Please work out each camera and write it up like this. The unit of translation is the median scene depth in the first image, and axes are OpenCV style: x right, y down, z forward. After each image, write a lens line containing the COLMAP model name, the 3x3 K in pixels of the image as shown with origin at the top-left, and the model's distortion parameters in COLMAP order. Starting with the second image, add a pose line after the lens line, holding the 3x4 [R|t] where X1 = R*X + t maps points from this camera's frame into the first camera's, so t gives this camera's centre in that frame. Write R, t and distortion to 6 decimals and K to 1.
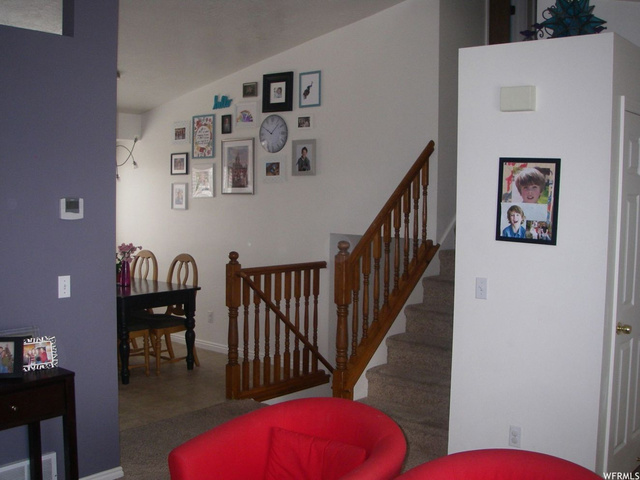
lens RADIAL K [[740.0, 0, 319.9], [0, 740.0, 240.8], [0, 0, 1]] dist [-0.156765, 0.000000]
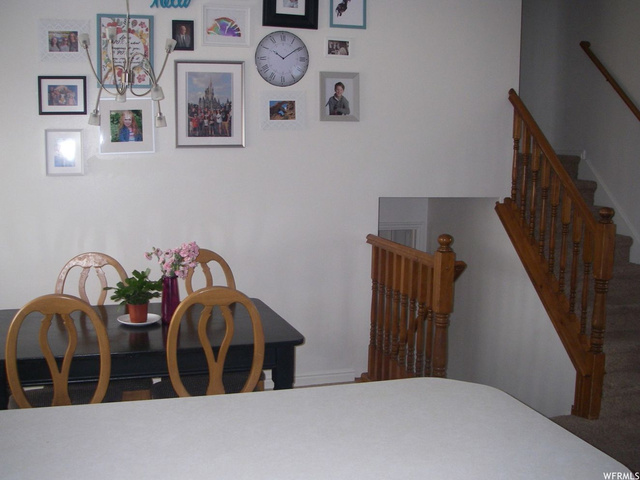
lens RADIAL K [[740.0, 0, 319.9], [0, 740.0, 240.2], [0, 0, 1]] dist [-0.156765, 0.000000]
pose [[0.527266, -0.129453, 0.839781, -0.639231], [0.046226, 0.991233, 0.123776, -0.060303], [-0.848442, -0.026444, 0.528627, 0.603604]]
